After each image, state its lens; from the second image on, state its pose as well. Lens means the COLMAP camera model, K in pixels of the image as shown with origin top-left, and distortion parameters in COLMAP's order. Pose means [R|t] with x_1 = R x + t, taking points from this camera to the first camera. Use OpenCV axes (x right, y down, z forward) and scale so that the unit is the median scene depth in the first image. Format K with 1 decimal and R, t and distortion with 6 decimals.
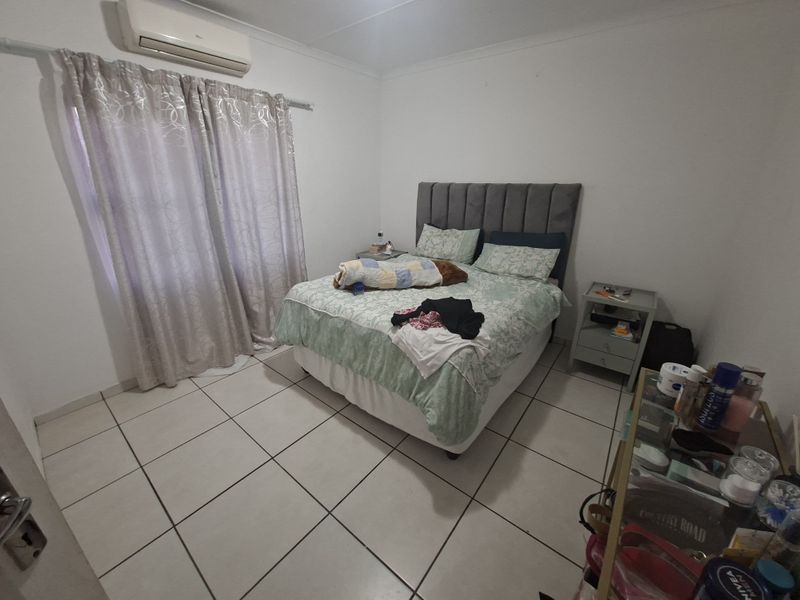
lens RADIAL K [[320.9, 0, 403.2], [0, 320.9, 296.5], [0, 0, 1]] dist [-0.021293, -0.000741]
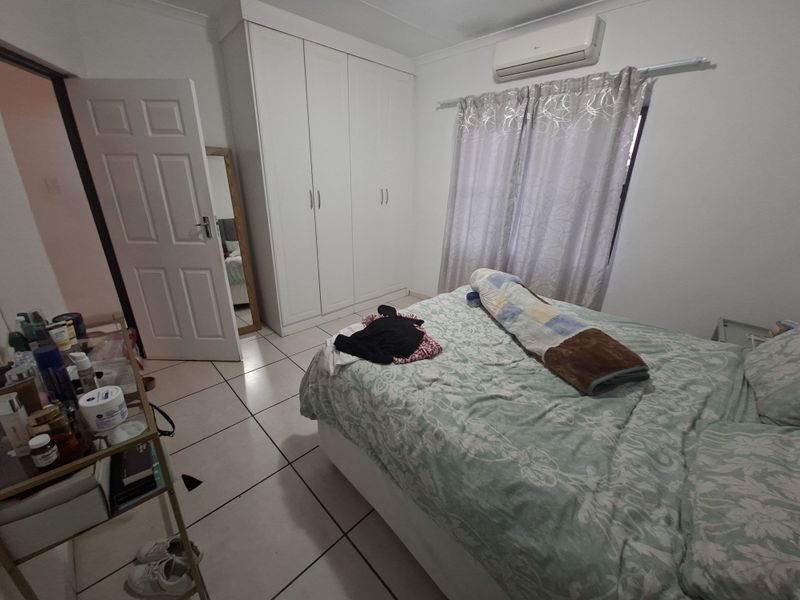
lens RADIAL K [[320.9, 0, 403.2], [0, 320.9, 296.5], [0, 0, 1]] dist [-0.021293, -0.000741]
pose [[-0.135777, 0.333476, -0.932930, 0.790494], [-0.347776, 0.865686, 0.360055, -0.307228], [0.927694, 0.373338, -0.001566, 0.915927]]
